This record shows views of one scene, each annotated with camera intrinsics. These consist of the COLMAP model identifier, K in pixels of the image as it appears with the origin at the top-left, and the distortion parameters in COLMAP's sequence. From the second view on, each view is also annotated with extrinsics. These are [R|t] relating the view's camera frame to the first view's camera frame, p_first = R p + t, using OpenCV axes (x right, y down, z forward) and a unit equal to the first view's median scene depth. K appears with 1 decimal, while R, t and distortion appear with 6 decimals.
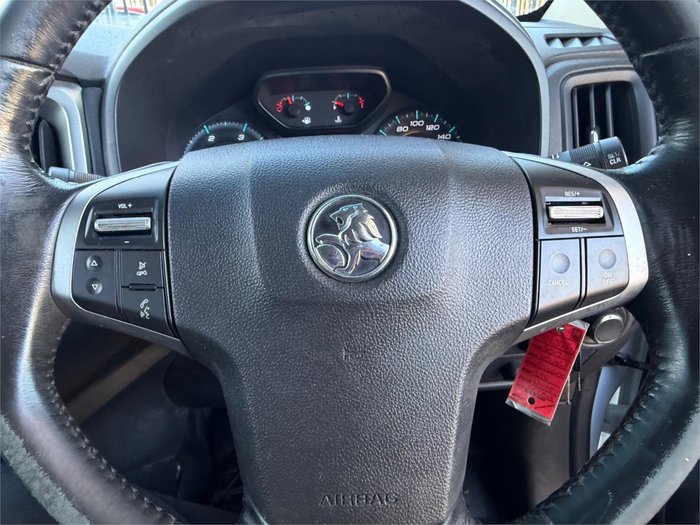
lens RADIAL K [[510.5, 0, 350.0], [0, 510.5, 262.5], [0, 0, 1]] dist [-0.004383, 0.005829]
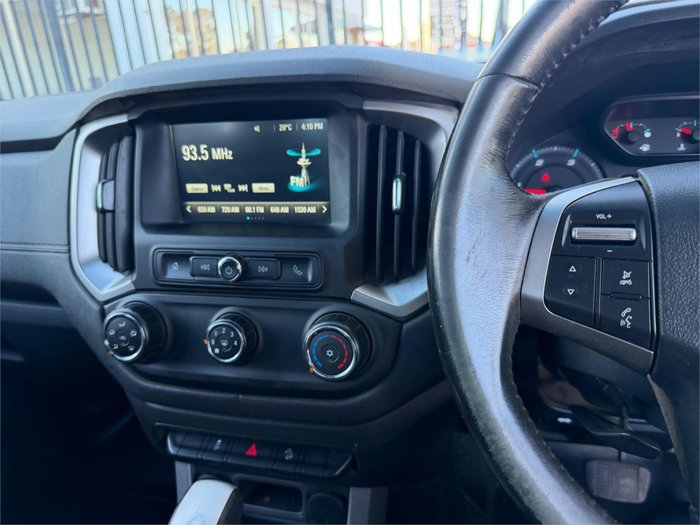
lens RADIAL K [[510.5, 0, 350.0], [0, 510.5, 262.5], [0, 0, 1]] dist [-0.004383, 0.005829]
pose [[0.959677, 0.083471, -0.268427, -0.643979], [-0.100944, 0.993535, -0.051939, 0.086967], [0.262356, 0.076941, 0.961899, -0.121004]]
